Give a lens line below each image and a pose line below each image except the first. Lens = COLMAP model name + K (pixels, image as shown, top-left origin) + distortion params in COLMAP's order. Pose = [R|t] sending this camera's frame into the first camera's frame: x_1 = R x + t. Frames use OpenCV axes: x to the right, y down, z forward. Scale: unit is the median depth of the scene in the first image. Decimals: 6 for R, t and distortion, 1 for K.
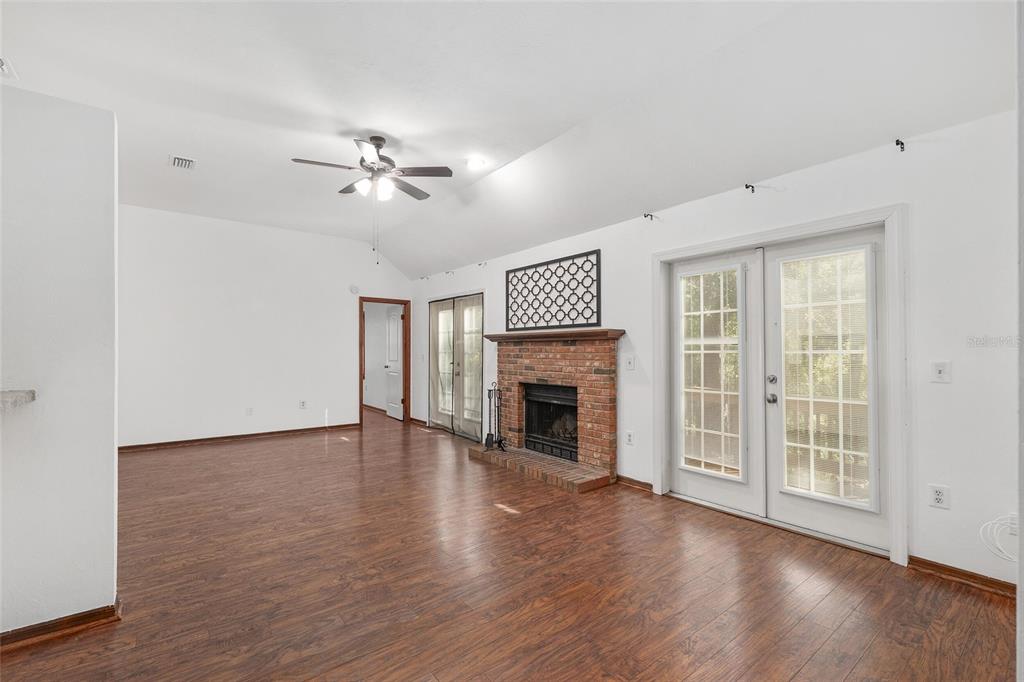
lens RADIAL K [[442.3, 0, 513.0], [0, 442.3, 351.3], [0, 0, 1]] dist [-0.005466, 0.000327]
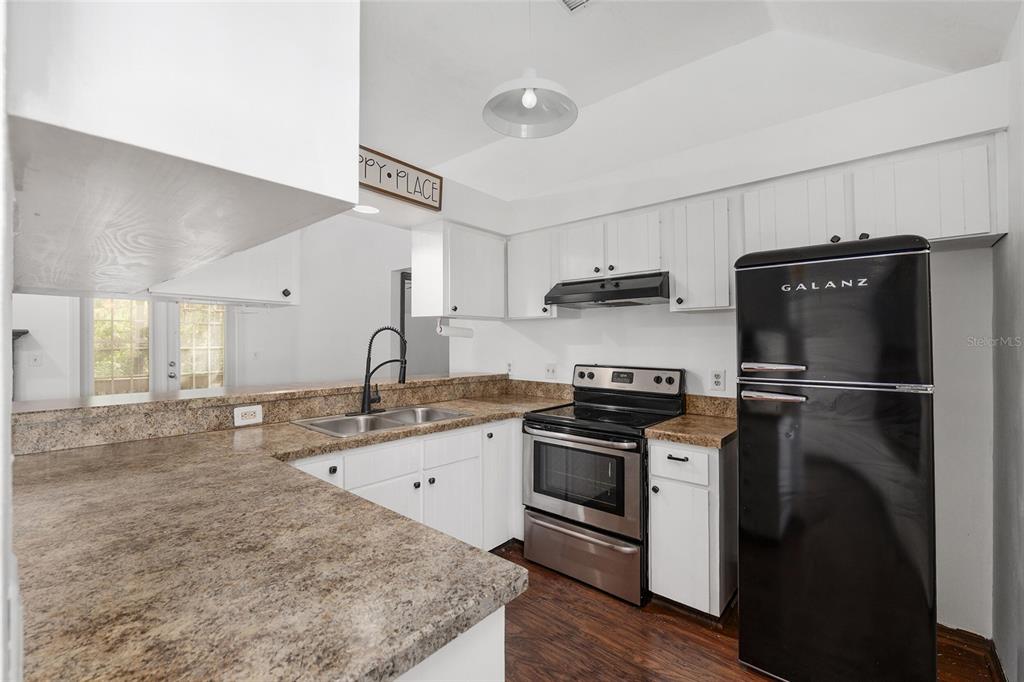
lens RADIAL K [[442.3, 0, 495.0], [0, 442.3, 343.4], [0, 0, 1]] dist [-0.005466, 0.000327]
pose [[-0.203875, -0.006633, 0.978974, -0.974596], [-0.000096, 0.999977, 0.006755, -0.019691], [-0.978997, 0.001283, -0.203871, 0.058684]]
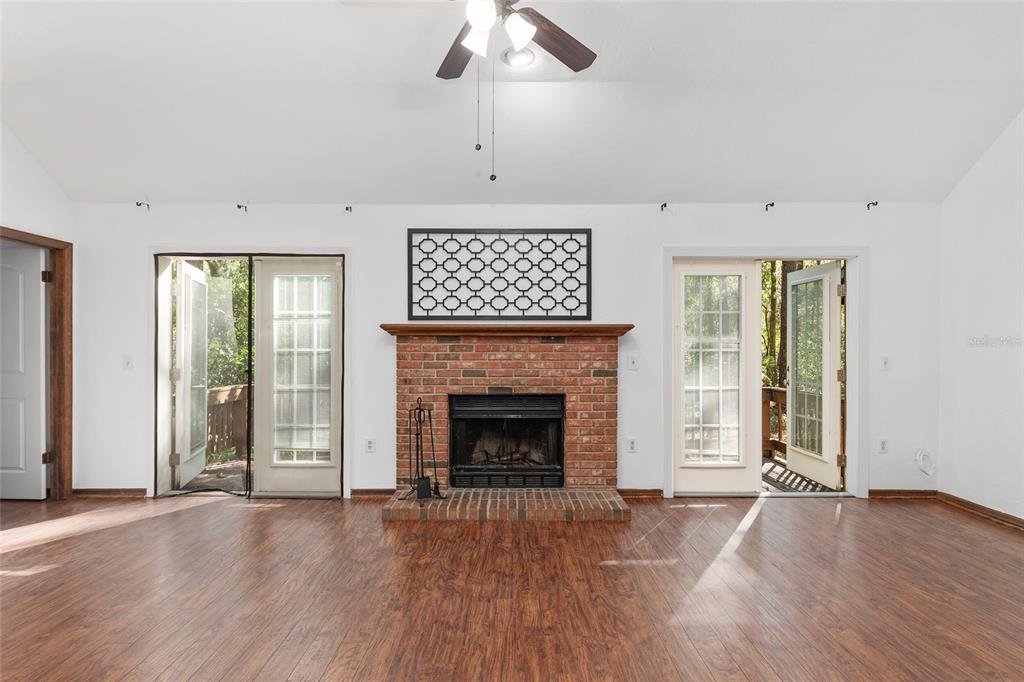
lens RADIAL K [[483.8, 0, 509.1], [0, 483.8, 351.8], [0, 0, 1]] dist [0.003177, -0.000968]
pose [[0.616844, -0.009566, 0.787027, -0.627312], [0.000552, 0.999931, 0.011722, -0.006964], [-0.787085, -0.006796, 0.616807, 0.547992]]
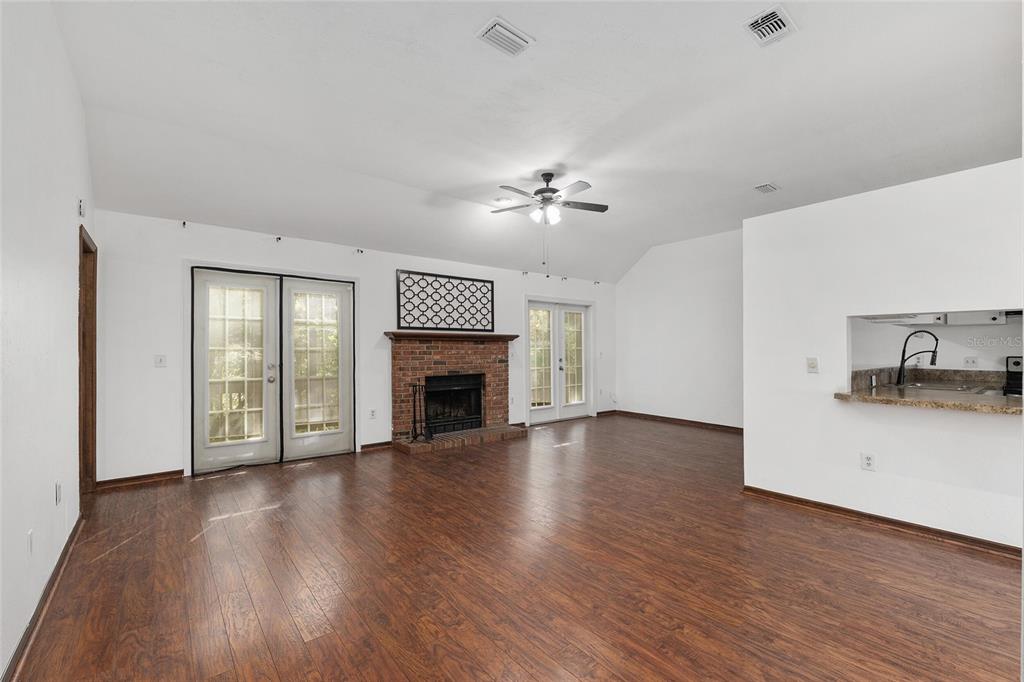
lens RADIAL K [[429.0, 0, 510.0], [0, 429.0, 349.0], [0, 0, 1]] dist [-0.012205, -0.000032]
pose [[-0.007478, -0.002395, 0.999969, -1.269633], [0.000913, 0.999997, 0.002402, -0.001336], [-0.999972, 0.000931, -0.007476, 0.950669]]
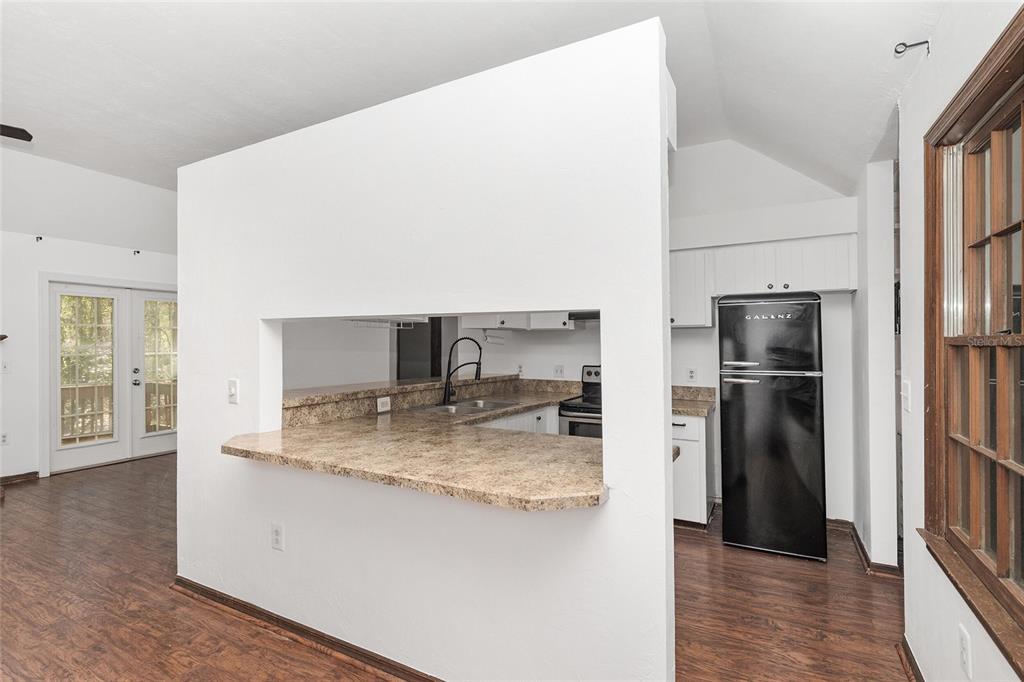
lens RADIAL K [[483.8, 0, 492.9], [0, 483.8, 342.6], [0, 0, 1]] dist [0.003177, -0.000968]
pose [[-0.390468, 0.003267, 0.920611, -1.161474], [0.000139, 0.999994, -0.003489, -0.025264], [-0.920617, -0.001235, -0.390466, 0.357453]]
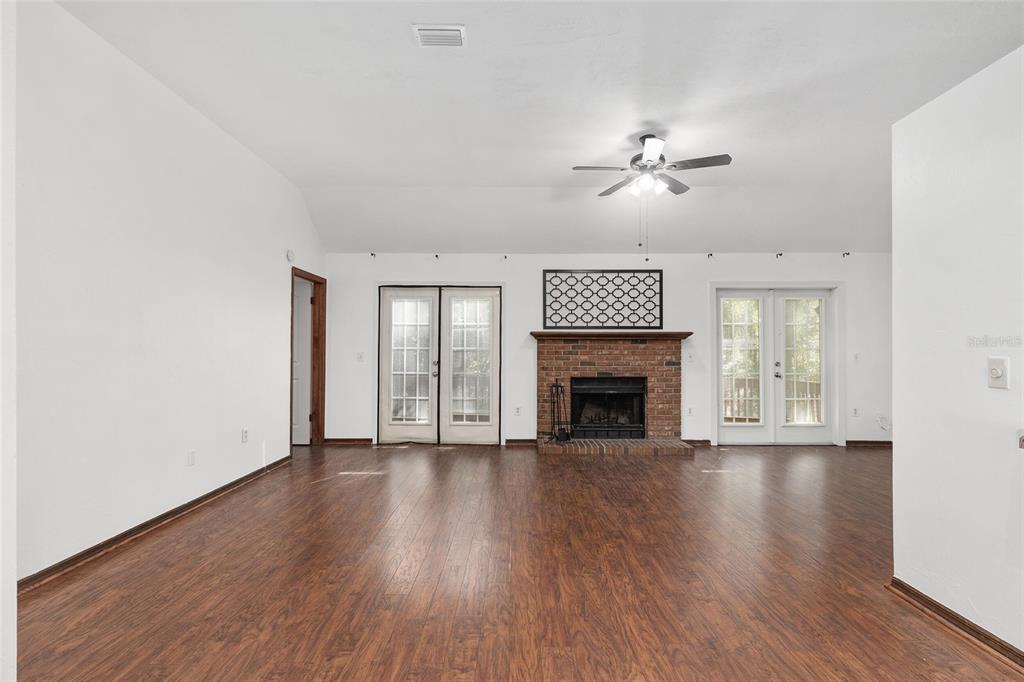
lens RADIAL K [[458.6, 0, 515.0], [0, 458.6, 348.2], [0, 0, 1]] dist [0.000736, -0.000738]
pose [[0.623691, 0.006422, 0.781645, -1.120633], [-0.000458, 0.999969, -0.007851, 0.010229], [-0.781671, 0.004539, 0.623674, 0.496056]]
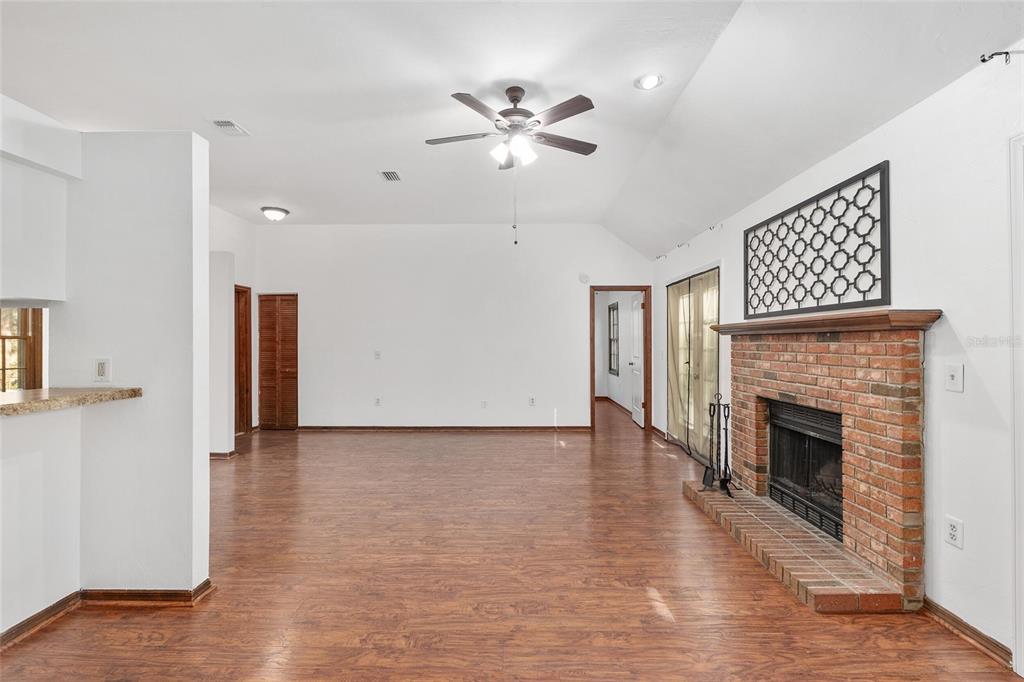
lens RADIAL K [[458.6, 0, 514.3], [0, 458.6, 342.7], [0, 0, 1]] dist [0.000736, -0.000738]
pose [[0.781771, -0.002801, -0.623559, 0.187939], [0.002485, 0.999996, -0.001377, -0.011342], [0.623560, -0.000474, 0.781775, 0.284902]]
